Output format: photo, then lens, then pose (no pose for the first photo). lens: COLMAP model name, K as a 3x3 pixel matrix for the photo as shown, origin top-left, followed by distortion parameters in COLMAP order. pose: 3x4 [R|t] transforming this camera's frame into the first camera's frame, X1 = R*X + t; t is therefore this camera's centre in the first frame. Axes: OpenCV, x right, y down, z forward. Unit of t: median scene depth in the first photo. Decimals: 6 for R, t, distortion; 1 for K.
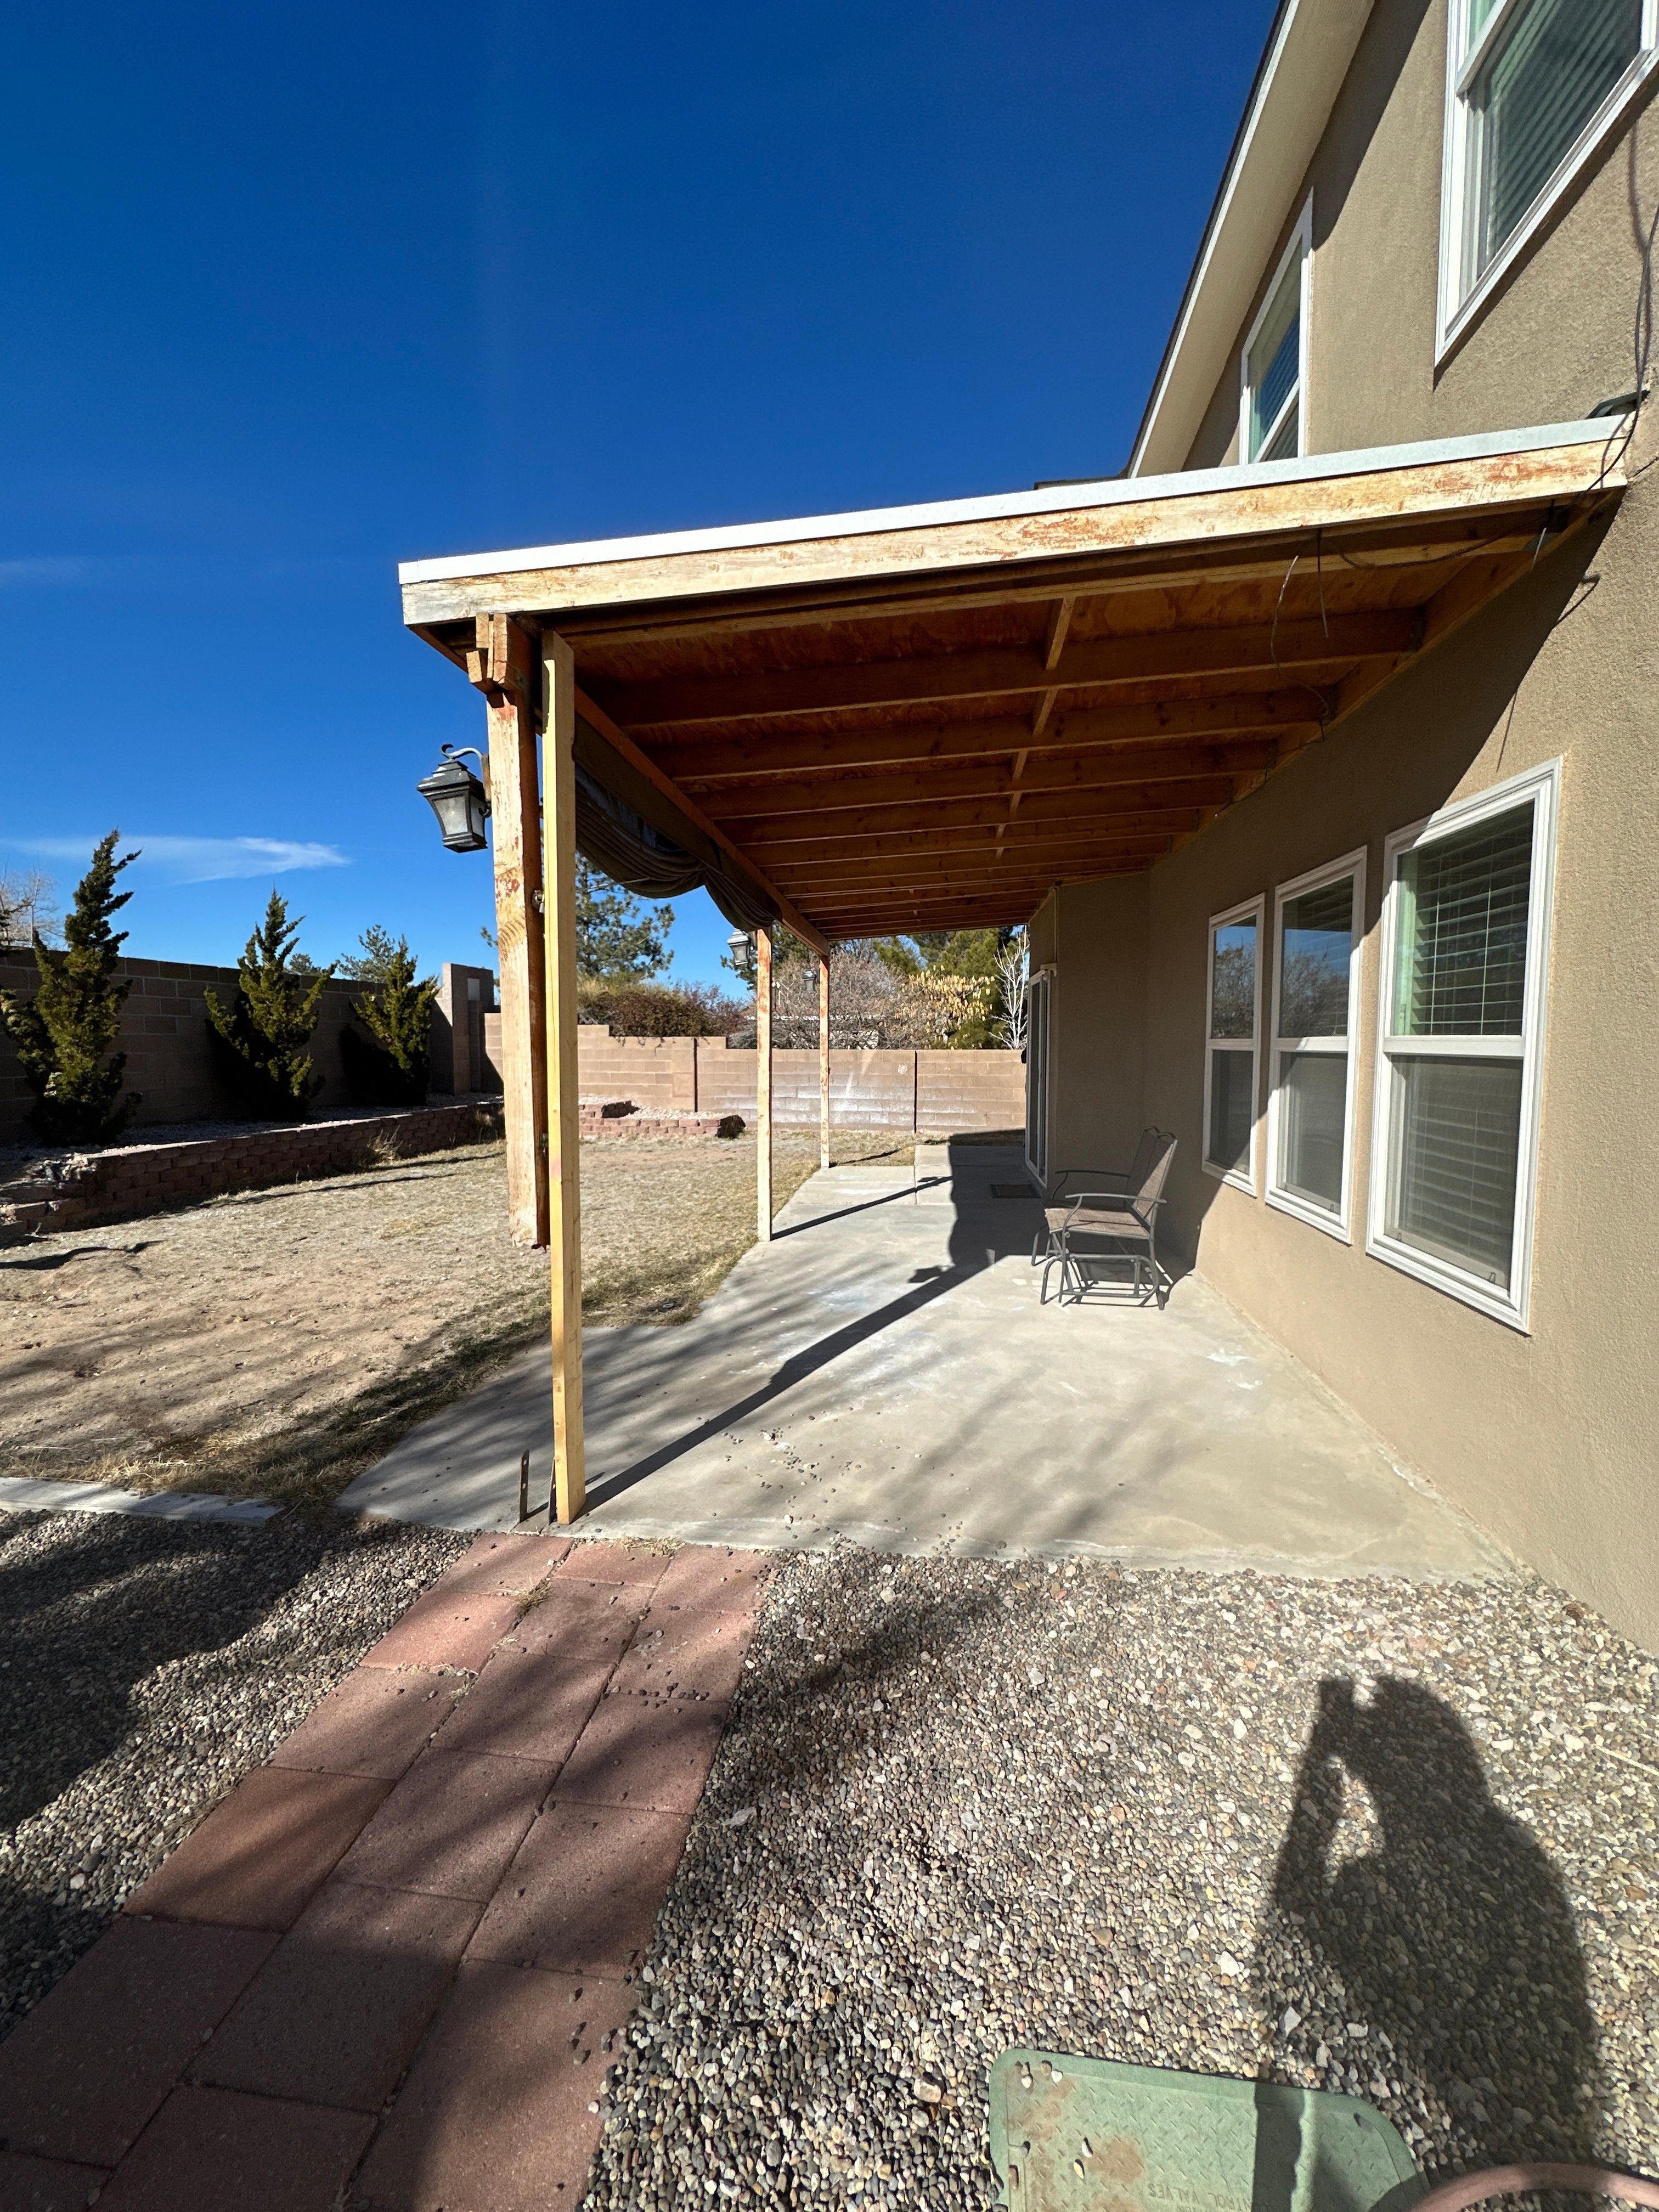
lens RADIAL K [[882.8, 0, 828.2], [0, 882.8, 1107.2], [0, 0, 1]] dist [-0.001625, -0.000077]
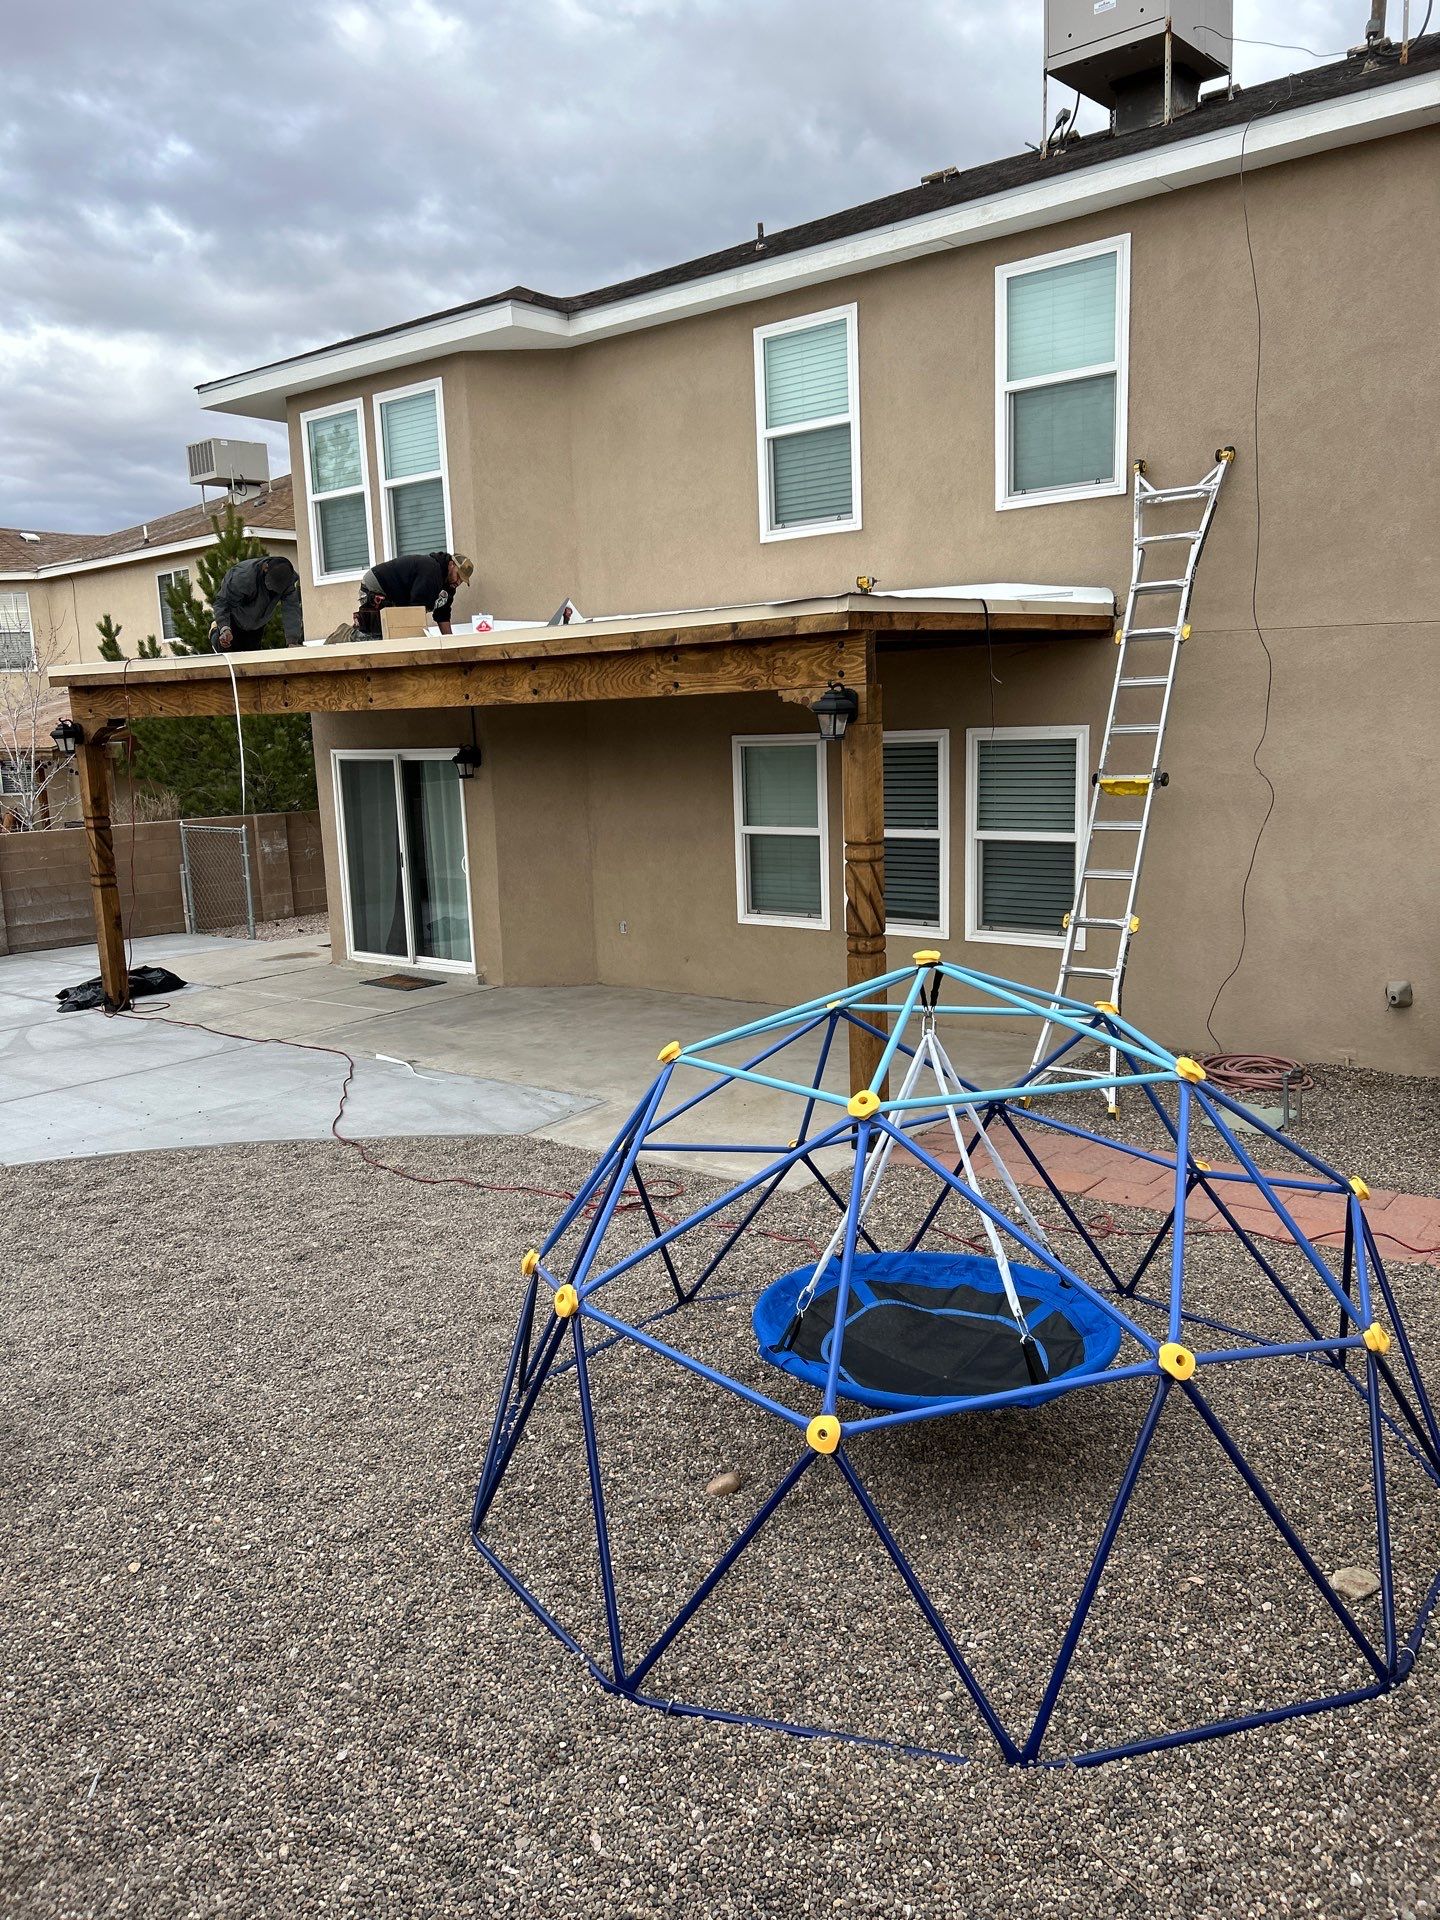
lens RADIAL K [[1433.3, 0, 711.5], [0, 1433.3, 969.8], [0, 0, 1]] dist [0.059927, -0.066450]
pose [[0.524270, -0.165357, 0.835343, -1.411594], [0.096289, 0.986185, 0.134785, -0.153369], [-0.846091, 0.009771, 0.532949, -0.129318]]
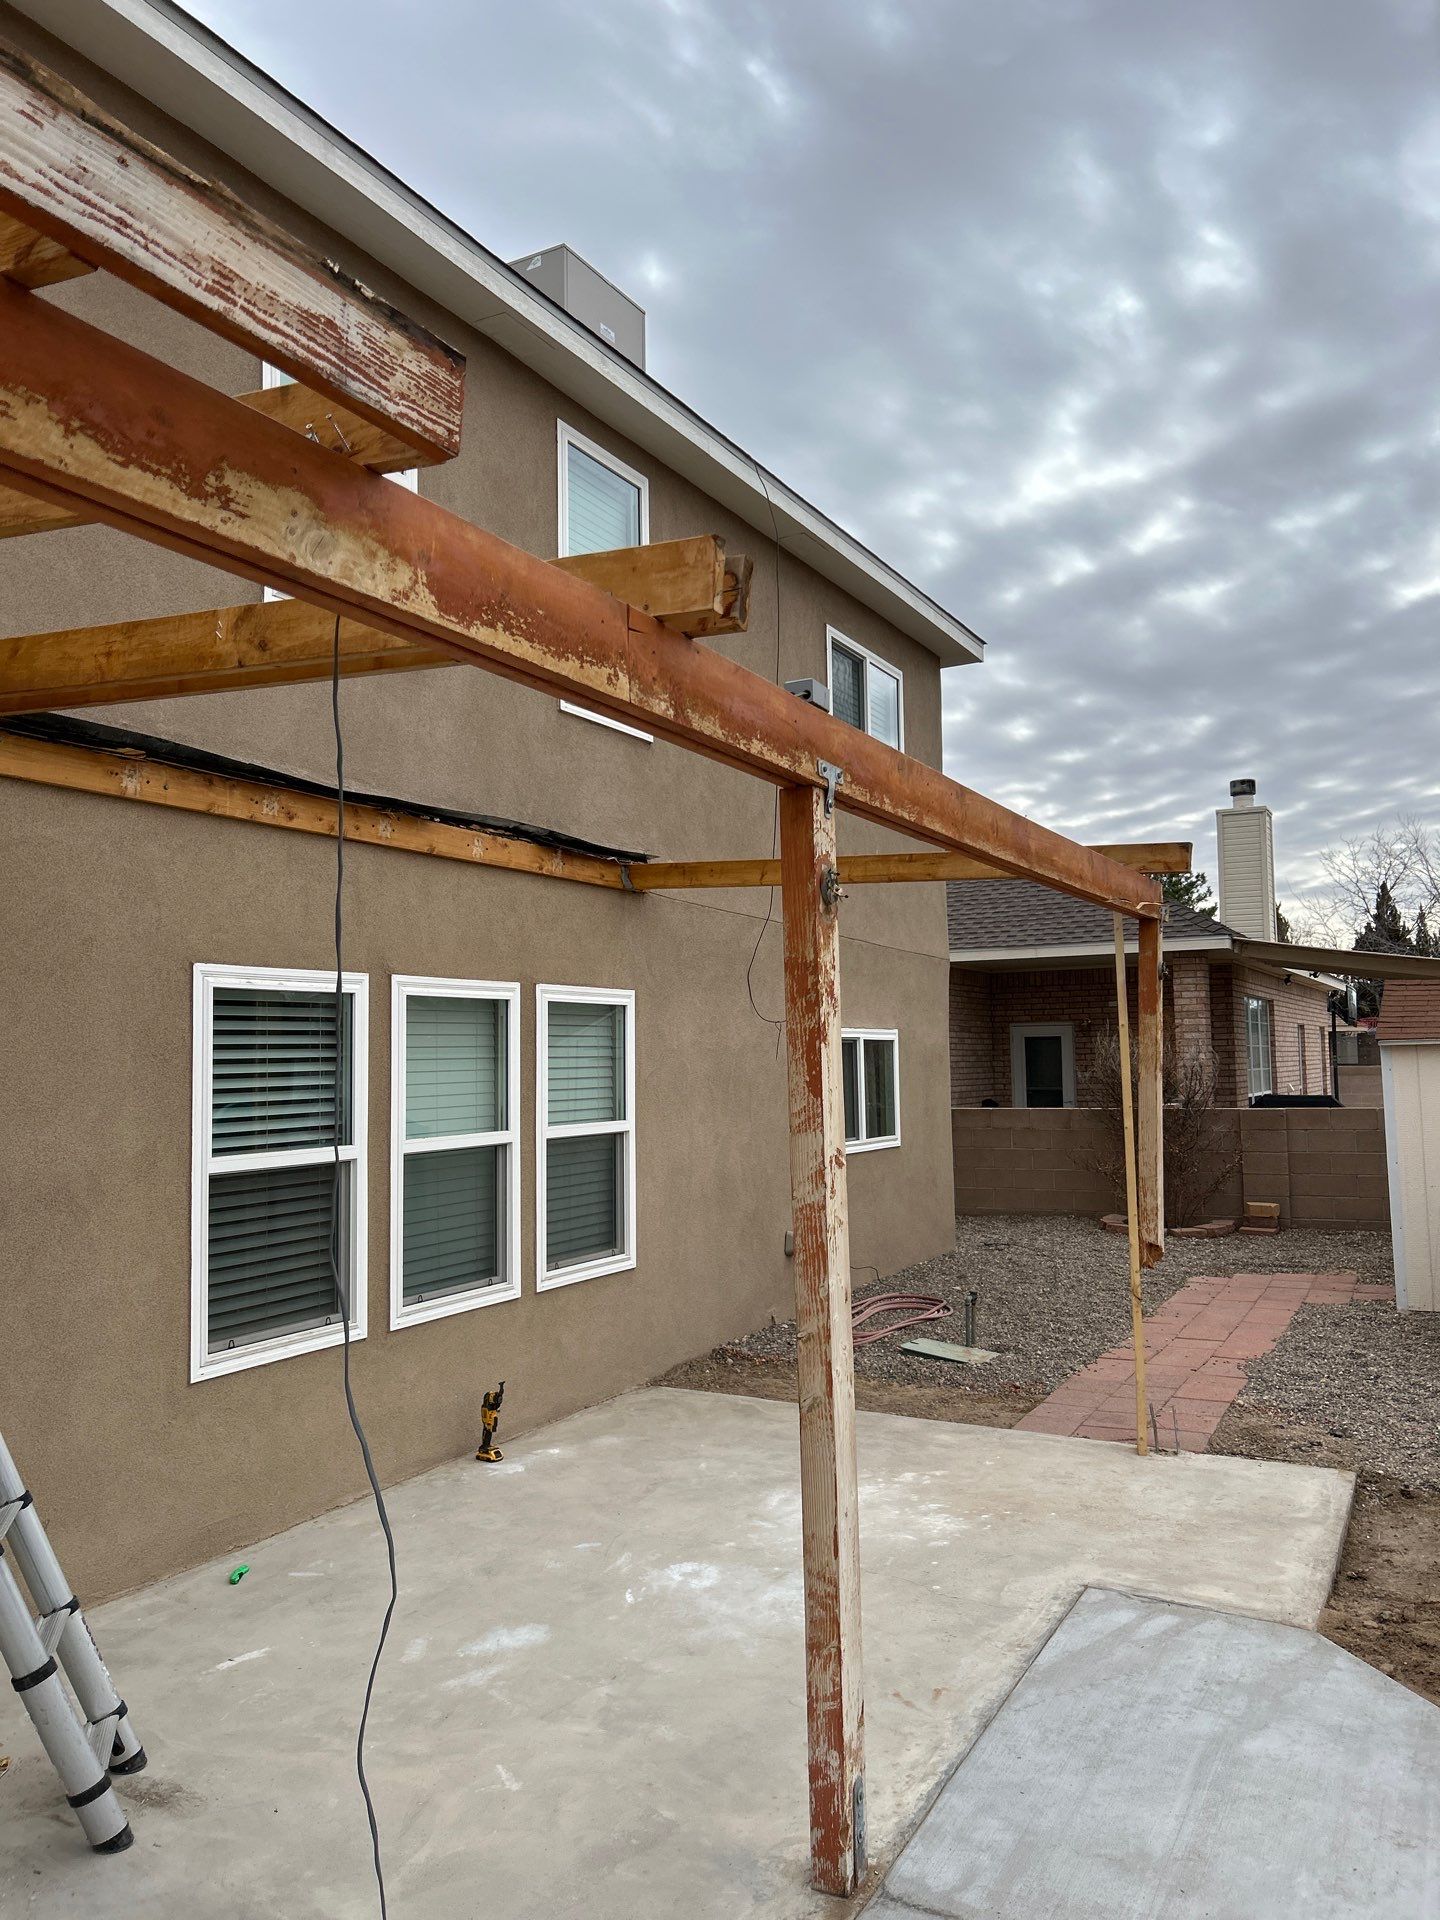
lens RADIAL K [[1438.3, 0, 731.7], [0, 1438.3, 962.5], [0, 0, 1]] dist [0.062802, -0.045665]
pose [[-0.936031, 0.042841, 0.349301, -0.263707], [0.045838, 0.998949, 0.000315, -0.191170], [-0.348921, 0.016306, -0.937010, 1.749930]]
